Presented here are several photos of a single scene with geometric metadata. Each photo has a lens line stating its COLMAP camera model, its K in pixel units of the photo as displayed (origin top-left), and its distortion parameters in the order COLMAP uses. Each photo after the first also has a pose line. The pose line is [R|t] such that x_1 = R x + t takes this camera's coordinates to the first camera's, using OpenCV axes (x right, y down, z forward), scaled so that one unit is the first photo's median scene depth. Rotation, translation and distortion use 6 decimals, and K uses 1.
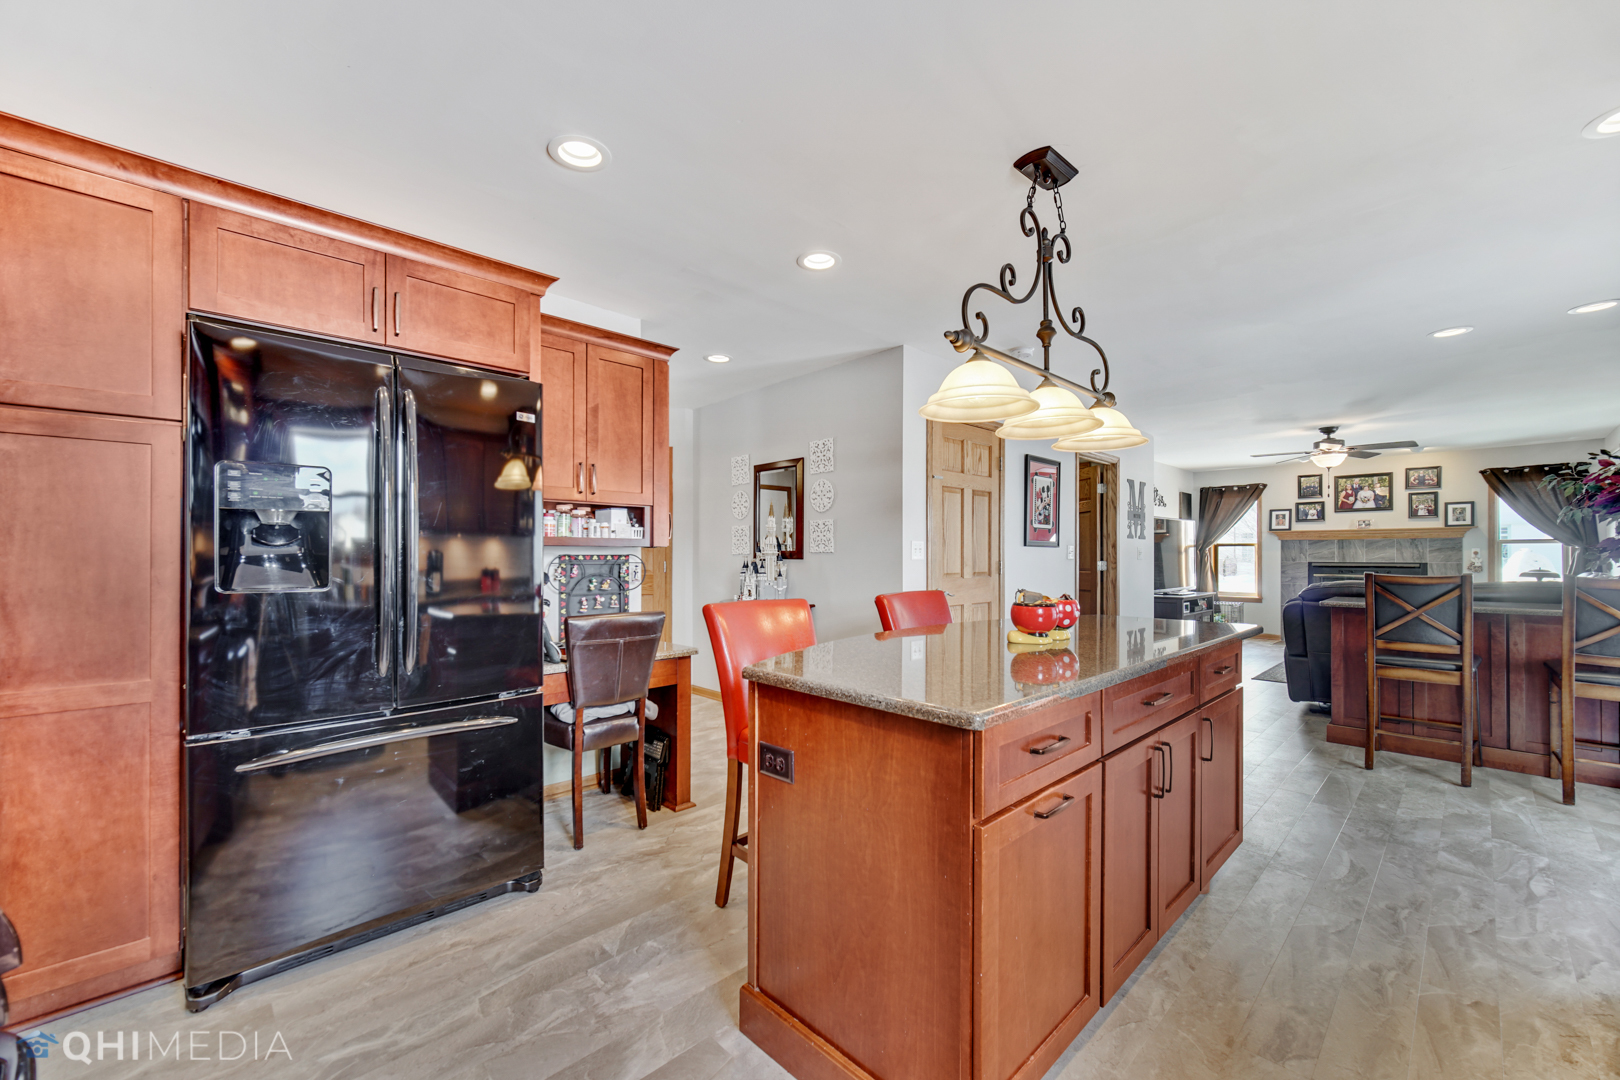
lens RADIAL K [[652.6, 0, 809.5], [0, 652.6, 552.7], [0, 0, 1]] dist [-0.001425, -0.000058]
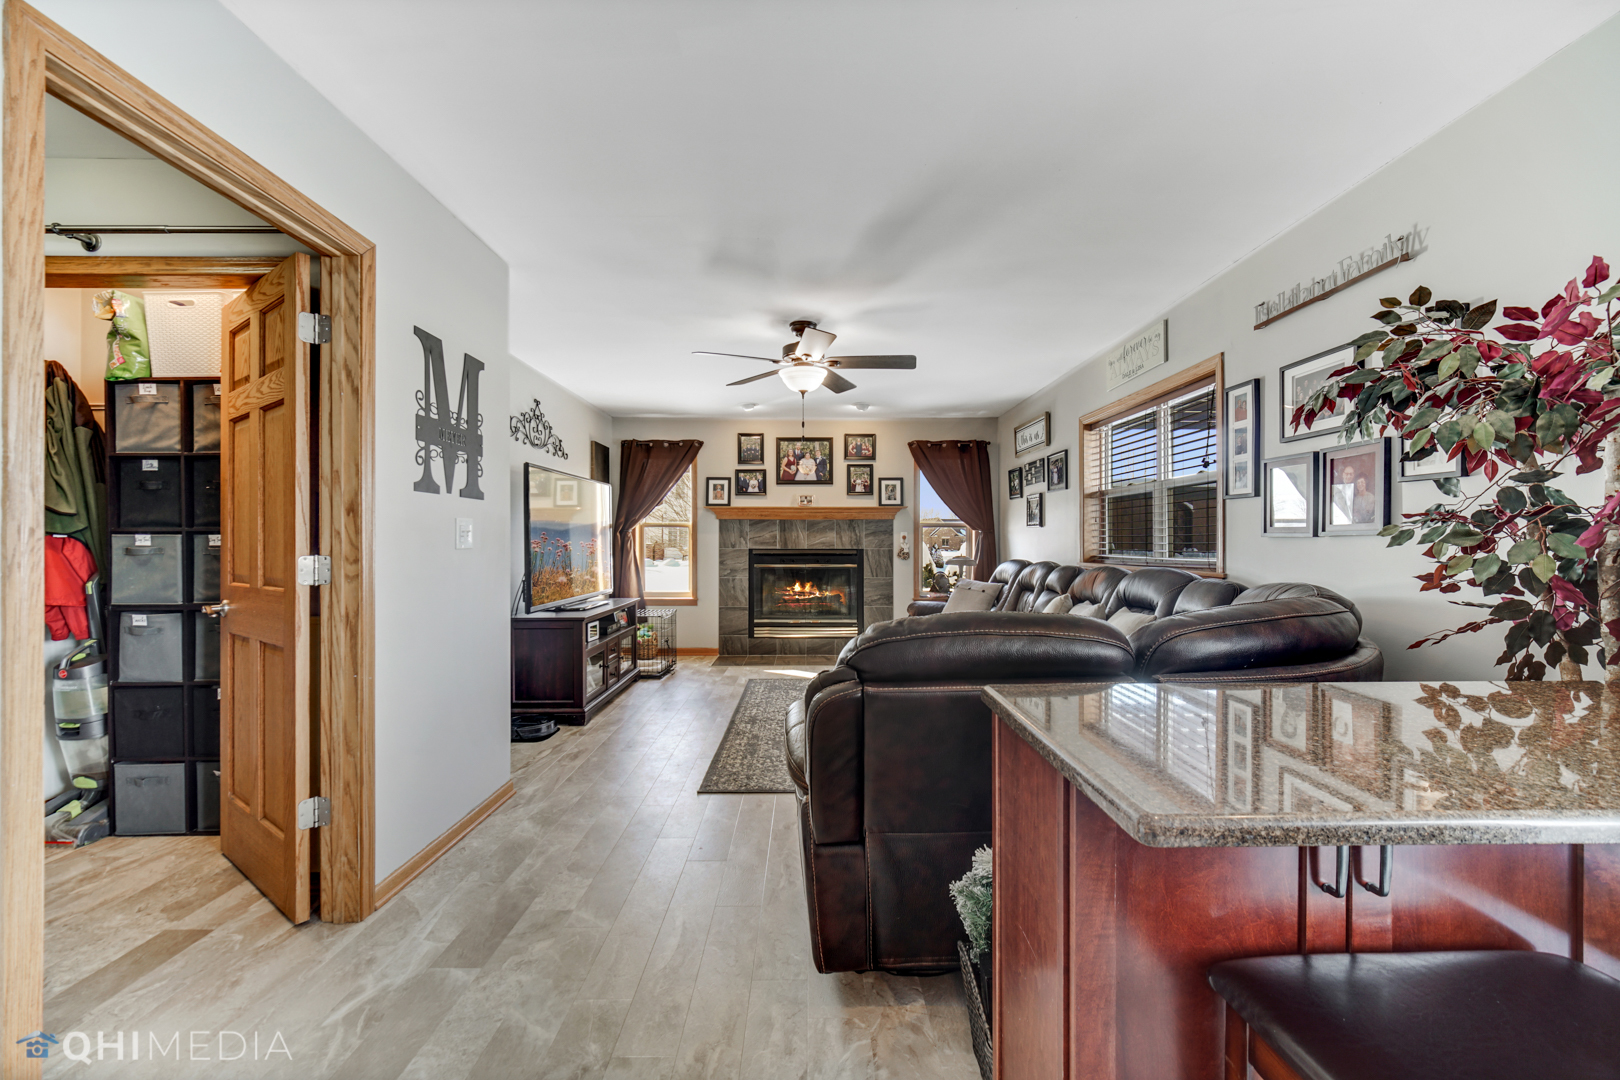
lens RADIAL K [[648.9, 0, 812.7], [0, 648.9, 544.6], [0, 0, 1]] dist [-0.001801, -0.000324]
pose [[0.692788, -0.003765, 0.721131, 0.288165], [-0.003212, 0.999960, 0.008306, 0.003147], [-0.721134, -0.008070, 0.692749, 0.447967]]
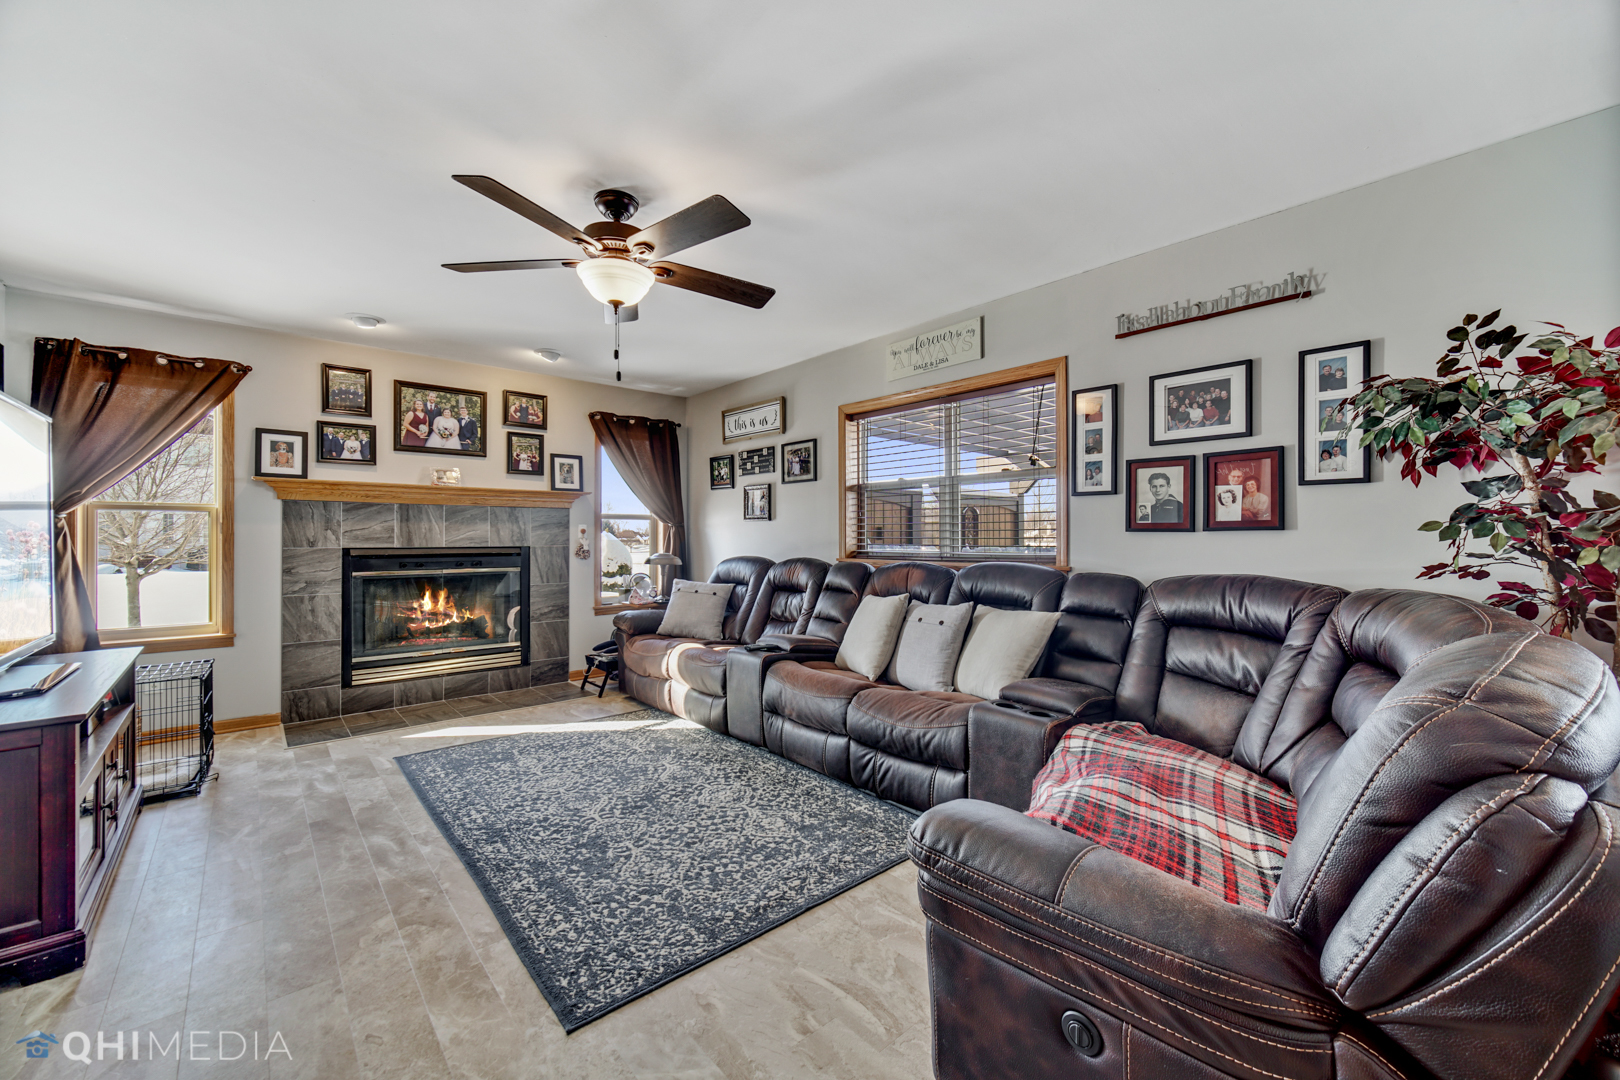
lens RADIAL K [[639.1, 0, 811.5], [0, 639.1, 534.8], [0, 0, 1]] dist [-0.003343, -0.000076]
pose [[0.046475, 0.003239, 0.998914, 0.327860], [-0.004949, 0.999983, -0.003013, 0.004704], [-0.998907, -0.004804, 0.046490, 0.666442]]
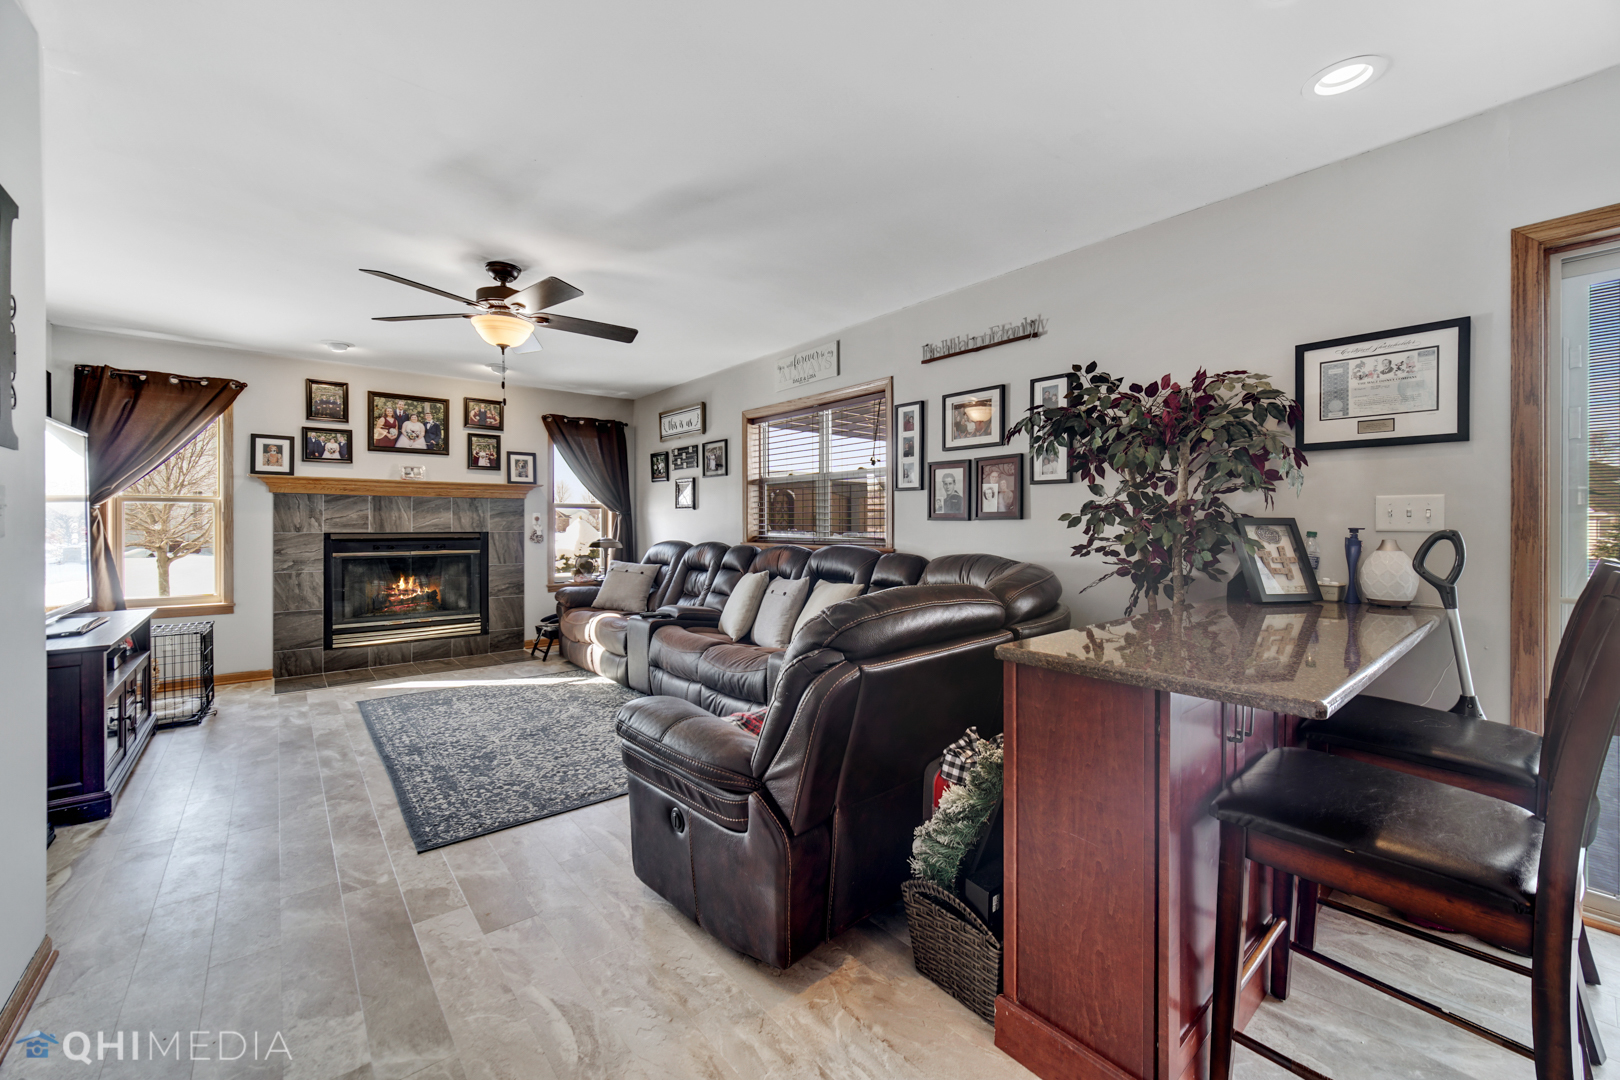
lens RADIAL K [[643.0, 0, 813.0], [0, 643.0, 524.8], [0, 0, 1]] dist [-0.002710, -0.000725]
pose [[0.074062, -0.002610, 0.997250, 0.245251], [-0.005863, 0.999978, 0.003052, 0.003301], [-0.997236, -0.006073, 0.074045, 0.556545]]
